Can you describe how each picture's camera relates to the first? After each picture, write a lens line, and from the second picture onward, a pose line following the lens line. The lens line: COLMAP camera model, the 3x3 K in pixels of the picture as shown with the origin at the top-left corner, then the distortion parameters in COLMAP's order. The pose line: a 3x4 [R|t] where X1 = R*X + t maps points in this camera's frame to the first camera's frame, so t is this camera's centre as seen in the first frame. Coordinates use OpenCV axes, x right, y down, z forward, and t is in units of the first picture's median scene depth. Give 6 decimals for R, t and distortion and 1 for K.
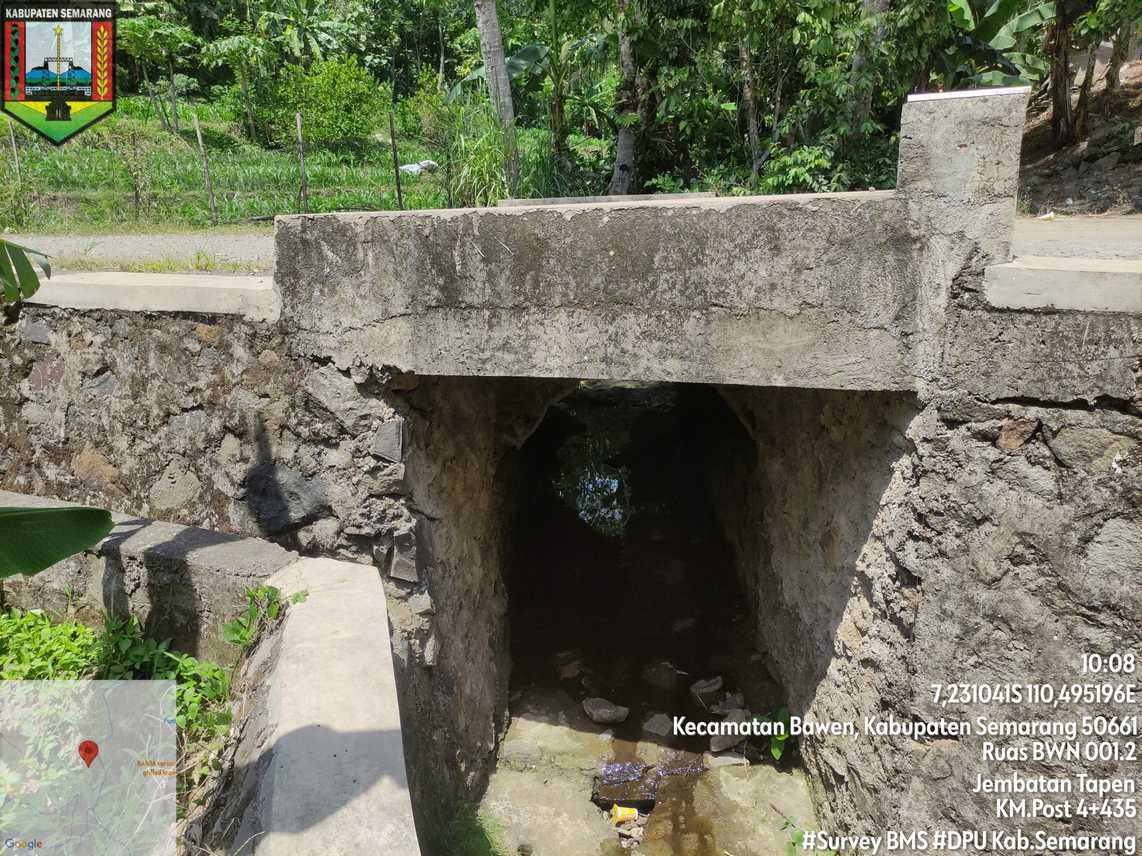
lens RADIAL K [[842.8, 0, 567.8], [0, 842.8, 426.5], [0, 0, 1]] dist [0.054725, -0.050161]
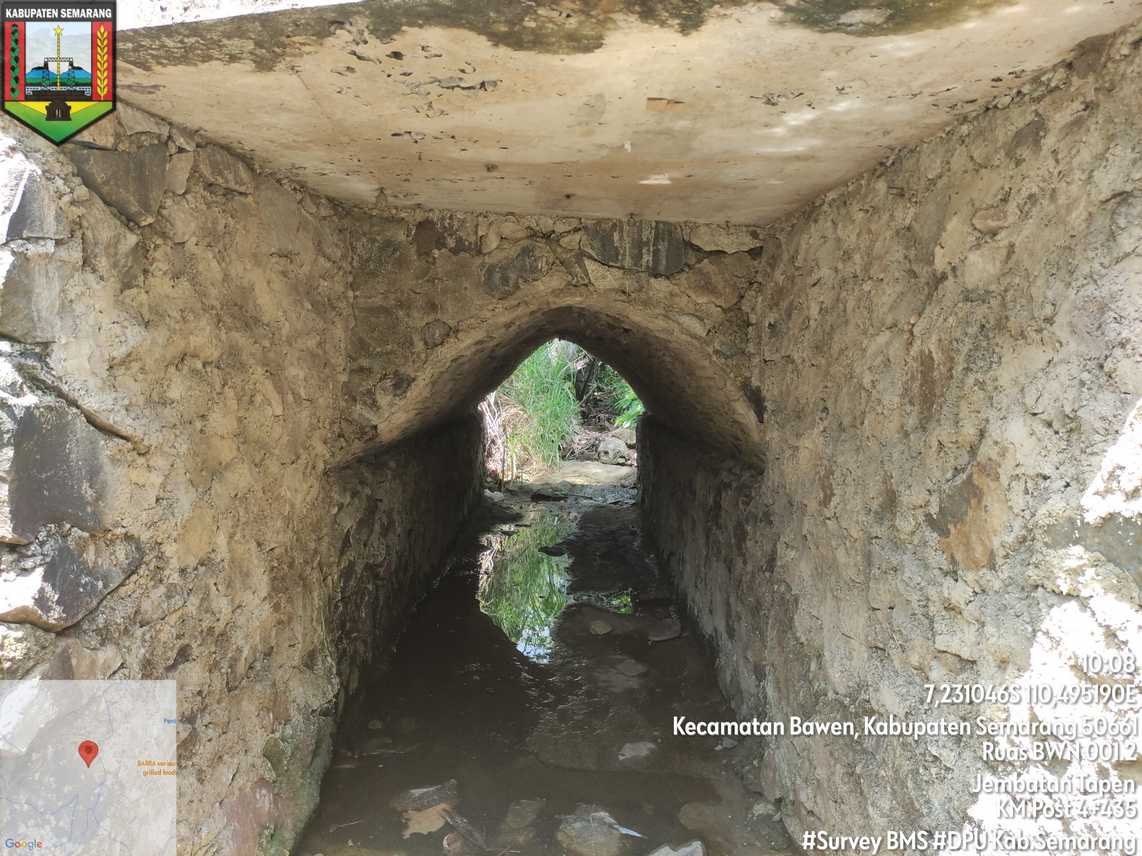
lens RADIAL K [[842.8, 0, 575.3], [0, 842.8, 428.4], [0, 0, 1]] dist [0.054725, -0.050161]
pose [[0.996599, 0.067373, 0.047441, 0.054852], [-0.056802, 0.978799, -0.196788, 0.141859], [-0.059694, 0.193424, 0.979298, 0.402661]]
